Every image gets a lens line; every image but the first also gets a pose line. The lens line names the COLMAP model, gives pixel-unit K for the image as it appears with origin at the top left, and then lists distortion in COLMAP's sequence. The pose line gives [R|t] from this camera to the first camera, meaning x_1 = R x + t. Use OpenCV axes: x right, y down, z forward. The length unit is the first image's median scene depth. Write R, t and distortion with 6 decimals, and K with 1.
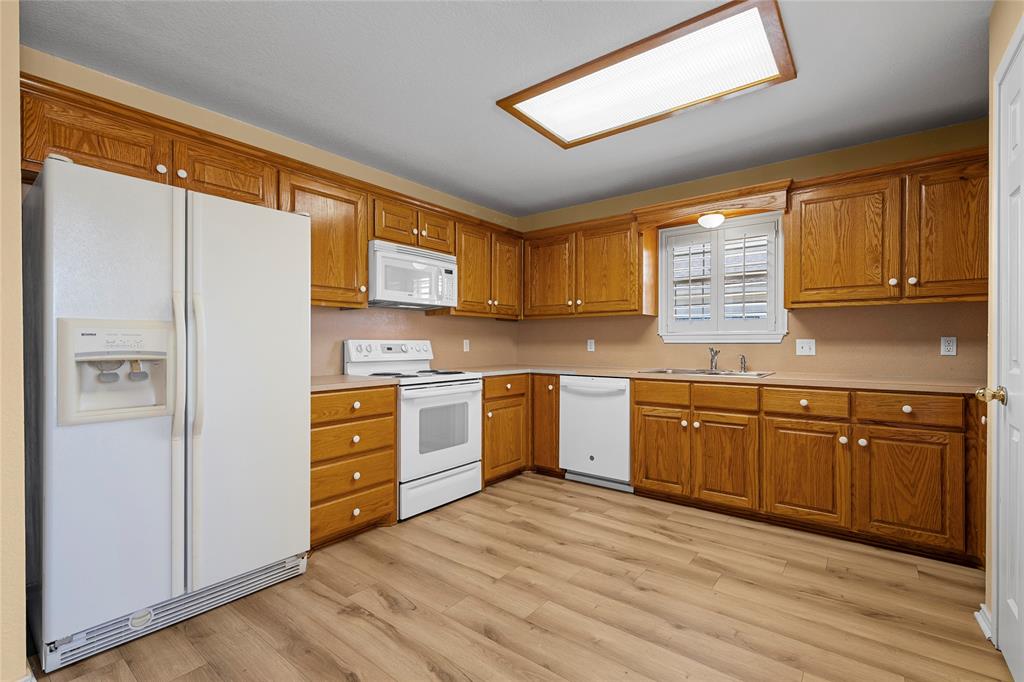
lens RADIAL K [[460.0, 0, 510.6], [0, 460.0, 343.6], [0, 0, 1]] dist [0.002566, -0.000230]
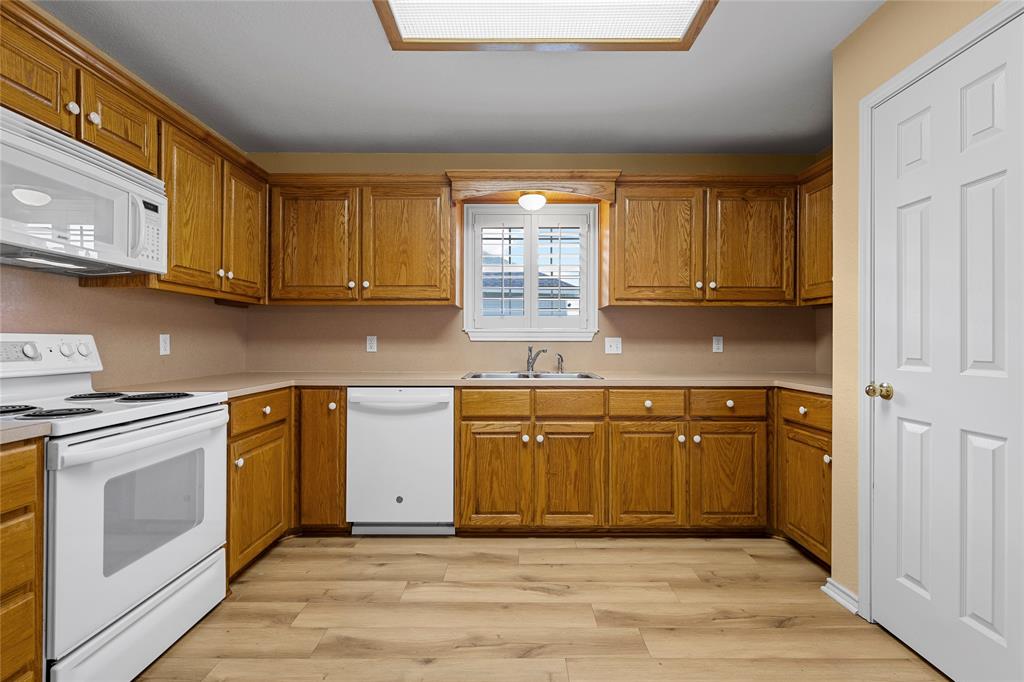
lens RADIAL K [[469.1, 0, 513.6], [0, 469.1, 339.7], [0, 0, 1]] dist [0.006200, -0.001786]
pose [[0.783420, 0.004877, 0.621473, -0.163085], [-0.002155, 0.999985, -0.005131, 0.000504], [-0.621489, 0.002680, 0.783418, 0.352475]]
